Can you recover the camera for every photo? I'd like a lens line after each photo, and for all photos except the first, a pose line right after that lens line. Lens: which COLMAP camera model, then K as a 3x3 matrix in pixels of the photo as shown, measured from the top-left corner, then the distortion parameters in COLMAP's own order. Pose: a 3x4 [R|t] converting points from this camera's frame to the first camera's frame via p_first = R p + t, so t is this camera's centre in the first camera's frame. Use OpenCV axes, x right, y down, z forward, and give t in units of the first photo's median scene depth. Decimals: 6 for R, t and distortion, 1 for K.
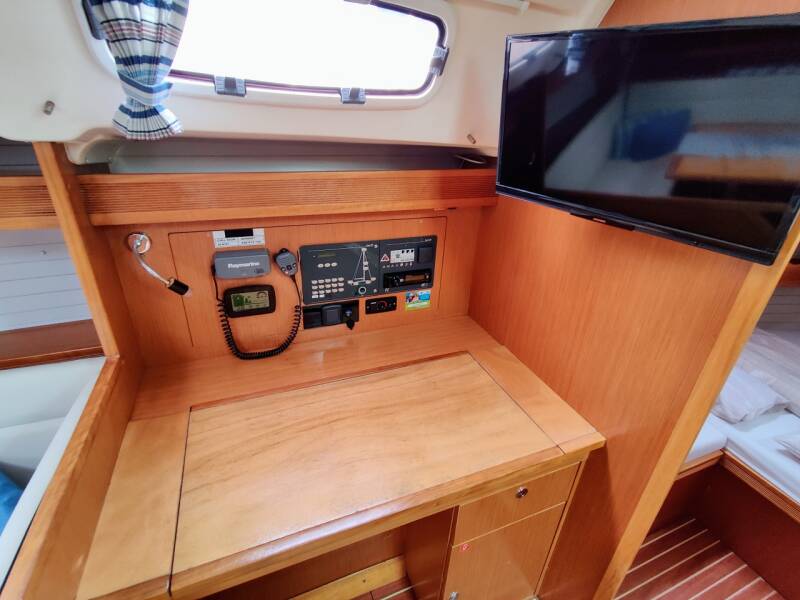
lens RADIAL K [[393.6, 0, 401.6], [0, 393.6, 294.9], [0, 0, 1]] dist [0.005291, 0.000207]
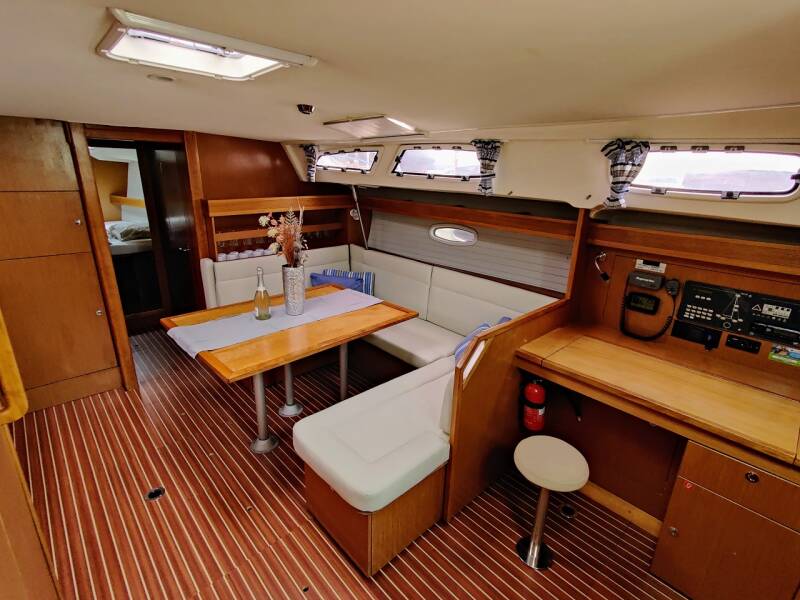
lens RADIAL K [[393.6, 0, 403.0], [0, 393.6, 299.2], [0, 0, 1]] dist [0.005291, 0.000207]
pose [[0.365510, 0.258021, -0.894331, 0.763367], [-0.419612, 0.903318, 0.089120, 0.283262], [0.830860, 0.342697, 0.438440, -0.627818]]
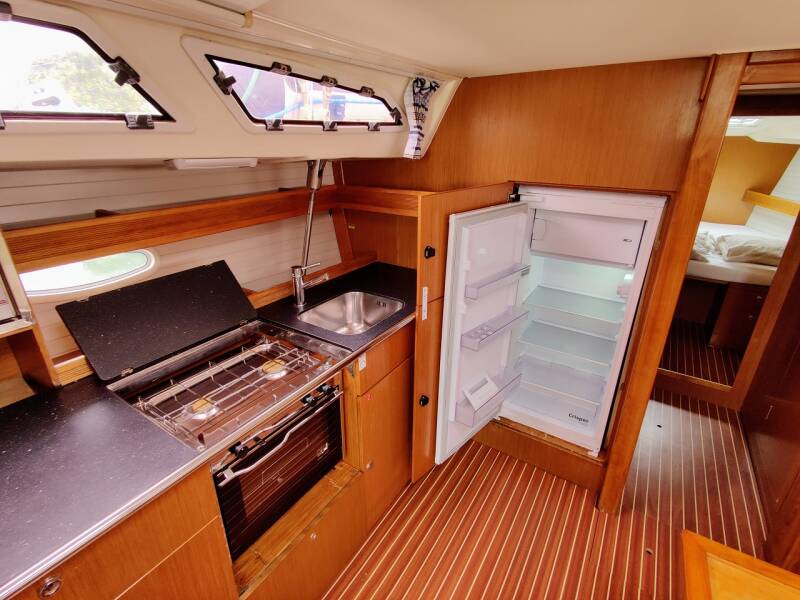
lens RADIAL K [[393.6, 0, 398.7], [0, 393.6, 289.3], [0, 0, 1]] dist [0.005291, 0.000207]
pose [[-0.822307, 0.147080, -0.549707, -0.496102], [-0.296920, 0.713185, 0.634984, 0.385460], [0.485437, 0.685372, -0.542786, -0.891587]]
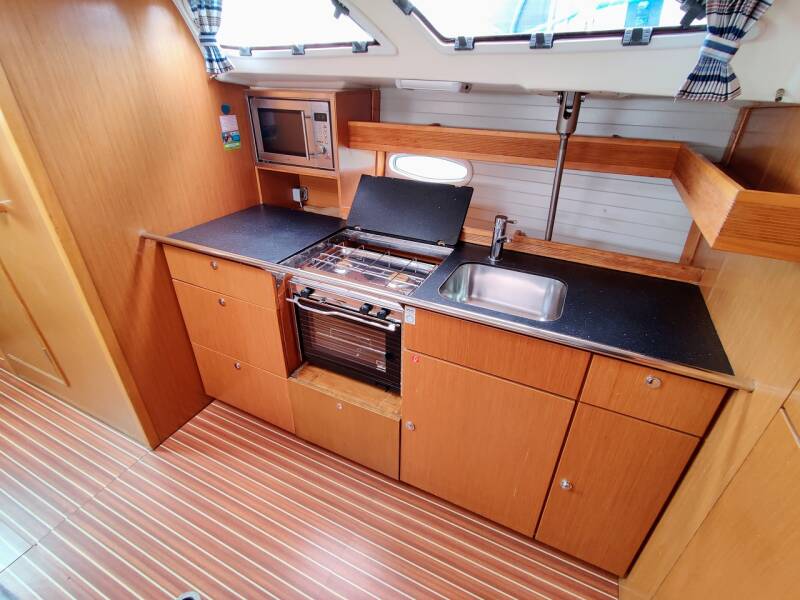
lens RADIAL K [[393.6, 0, 401.9], [0, 393.6, 305.6], [0, 0, 1]] dist [0.005291, 0.000207]
pose [[-0.663976, -0.442688, 0.602631, -1.518669], [0.306034, 0.574453, 0.759175, 0.430126], [-0.682261, 0.688499, -0.245945, -1.131728]]
